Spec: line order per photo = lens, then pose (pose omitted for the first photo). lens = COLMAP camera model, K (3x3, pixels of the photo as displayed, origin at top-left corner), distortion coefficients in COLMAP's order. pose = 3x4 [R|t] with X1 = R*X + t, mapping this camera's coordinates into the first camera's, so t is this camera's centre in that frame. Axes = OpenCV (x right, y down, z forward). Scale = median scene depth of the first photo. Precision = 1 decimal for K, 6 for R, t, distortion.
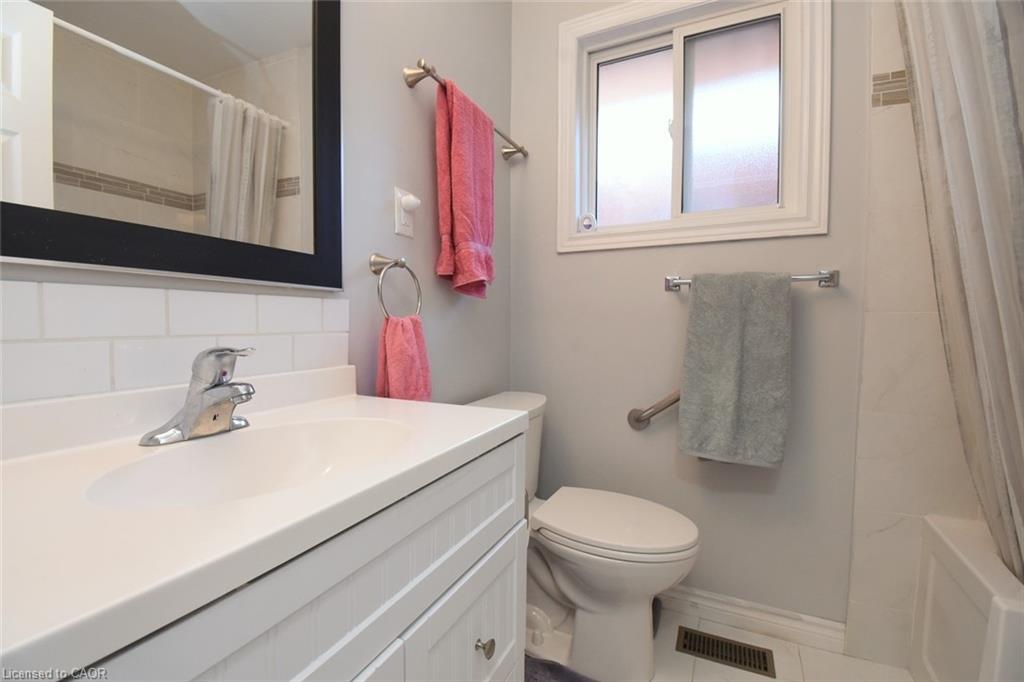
lens RADIAL K [[449.7, 0, 508.6], [0, 449.7, 342.6], [0, 0, 1]] dist [0.013217, -0.021591]
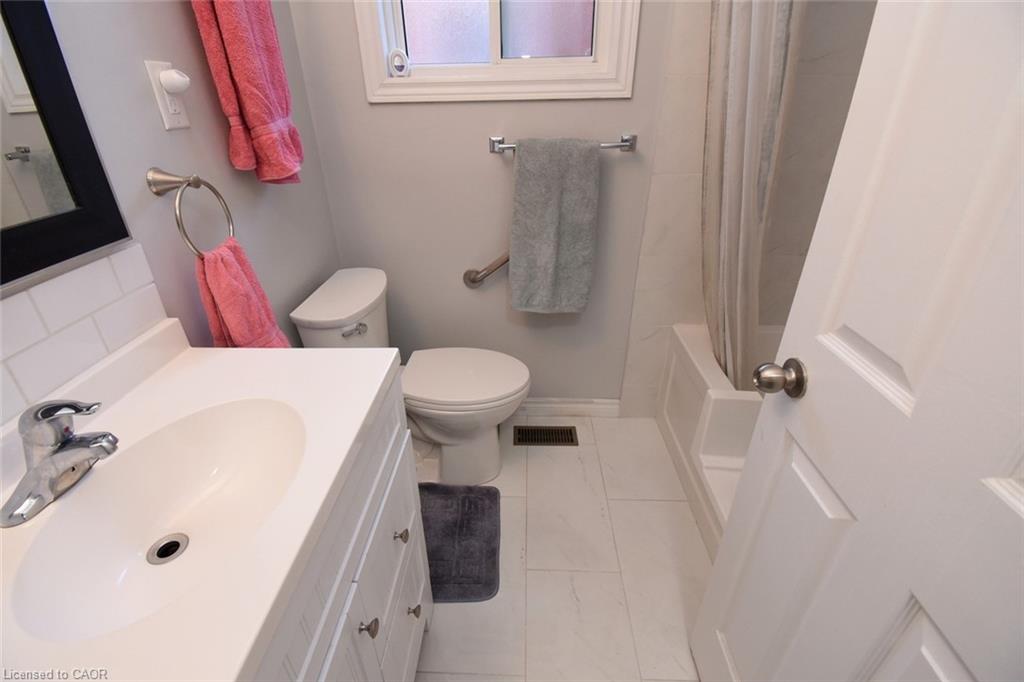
lens RADIAL K [[449.7, 0, 508.6], [0, 449.7, 342.6], [0, 0, 1]] dist [0.013217, -0.021591]
pose [[0.913223, -0.208430, 0.350115, -0.057339], [0.035866, 0.897047, 0.440478, -0.208243], [-0.405878, -0.389697, 0.826679, 0.004062]]
